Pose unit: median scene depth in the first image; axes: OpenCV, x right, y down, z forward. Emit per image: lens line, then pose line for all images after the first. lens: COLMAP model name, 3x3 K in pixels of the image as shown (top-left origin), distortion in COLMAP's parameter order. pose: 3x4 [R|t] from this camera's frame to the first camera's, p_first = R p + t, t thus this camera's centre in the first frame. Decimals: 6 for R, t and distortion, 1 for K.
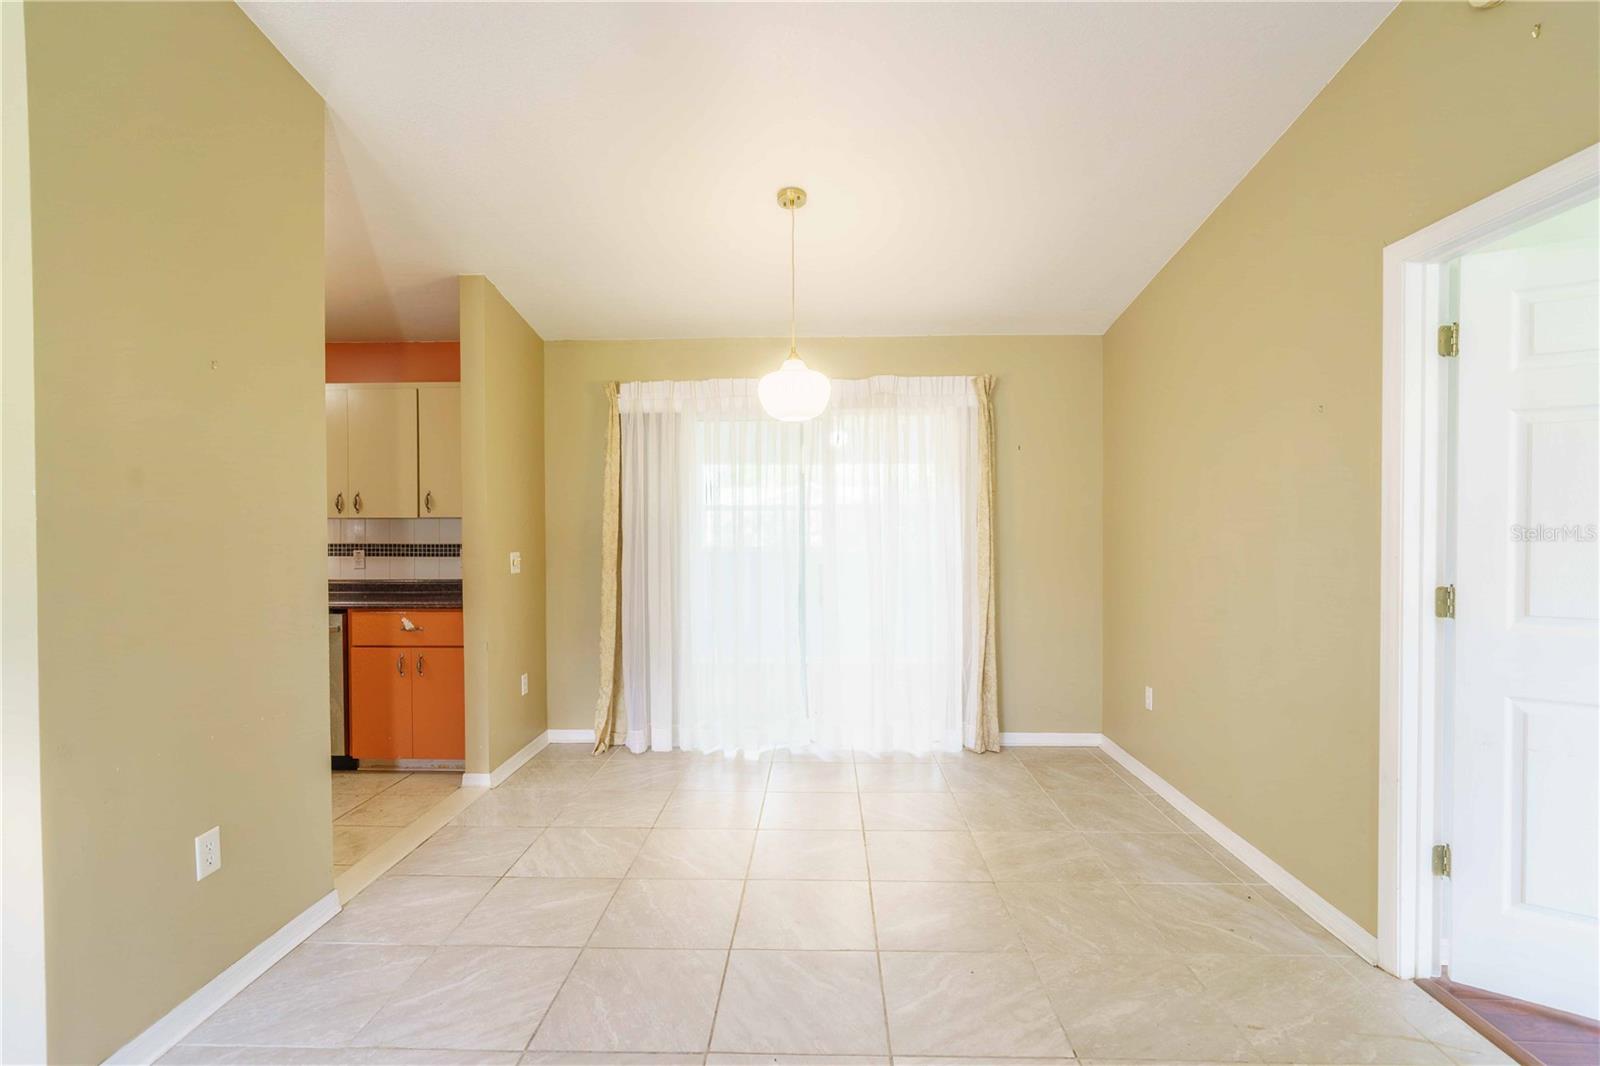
lens RADIAL K [[748.6, 0, 800.0], [0, 748.6, 533.0], [0, 0, 1]] dist [-0.015941, 0.000501]
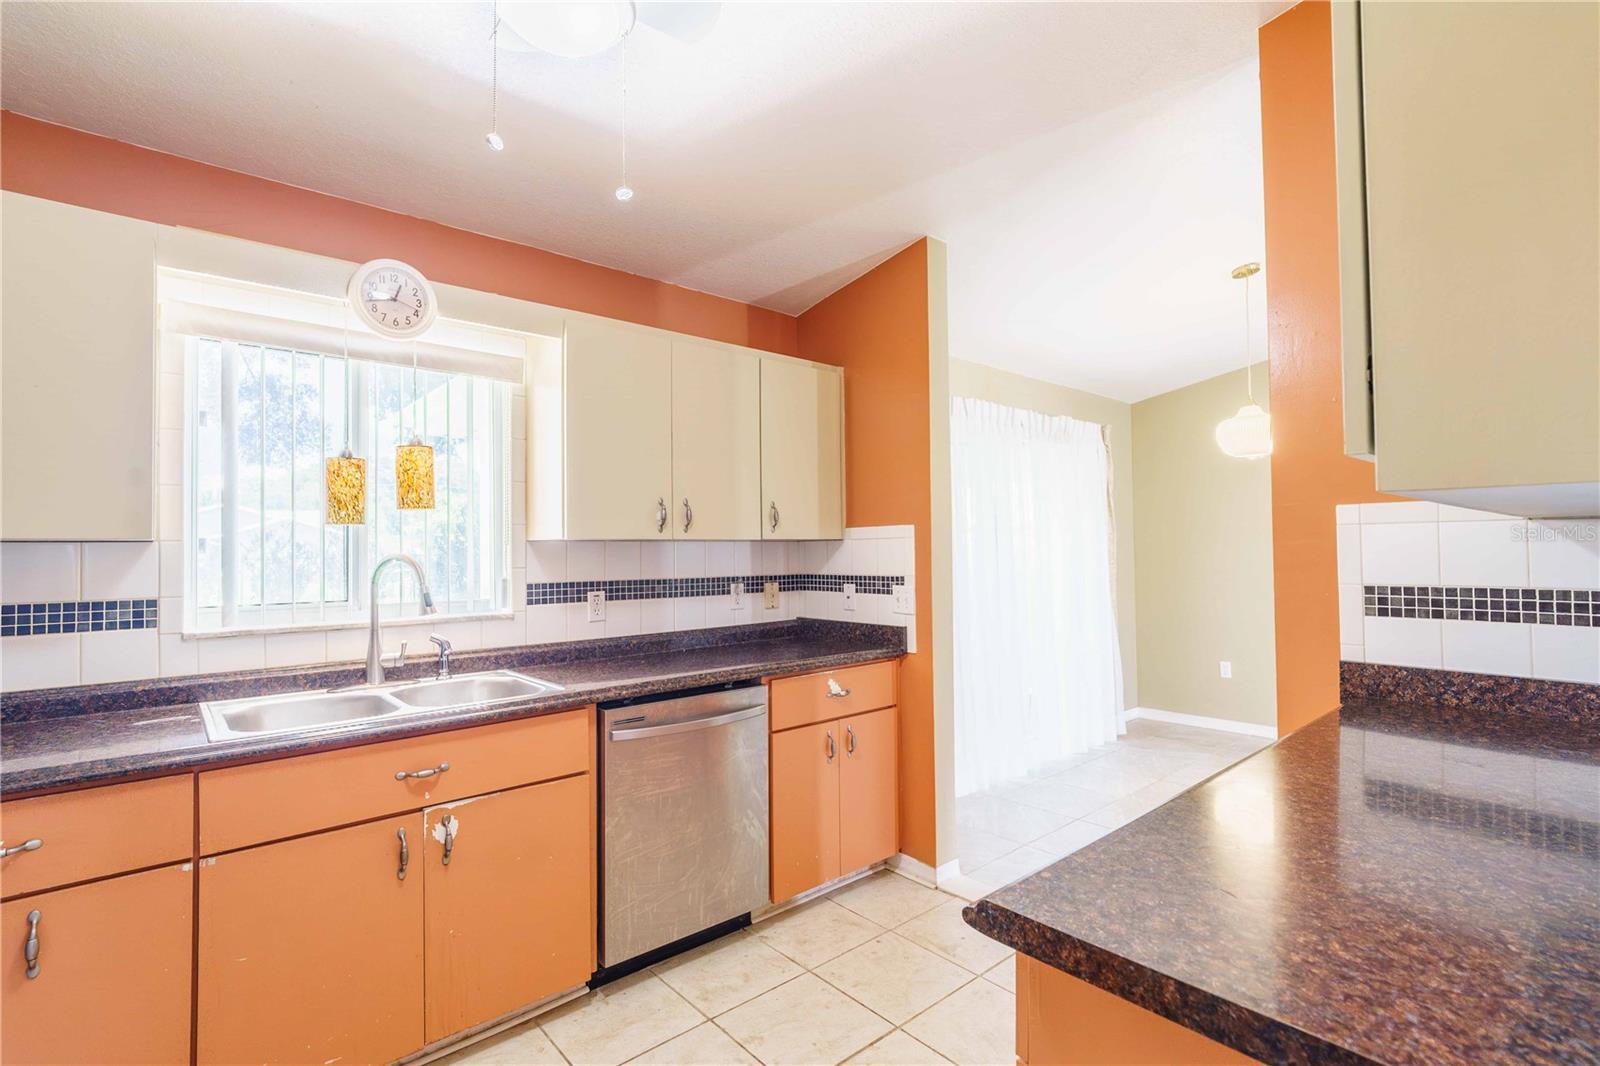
lens RADIAL K [[748.6, 0, 800.0], [0, 748.6, 533.0], [0, 0, 1]] dist [-0.015941, 0.000501]
pose [[0.736403, 0.010365, 0.676464, -0.894585], [0.017001, 0.999283, -0.033819, -0.001899], [-0.676329, 0.036405, 0.735699, 0.421114]]
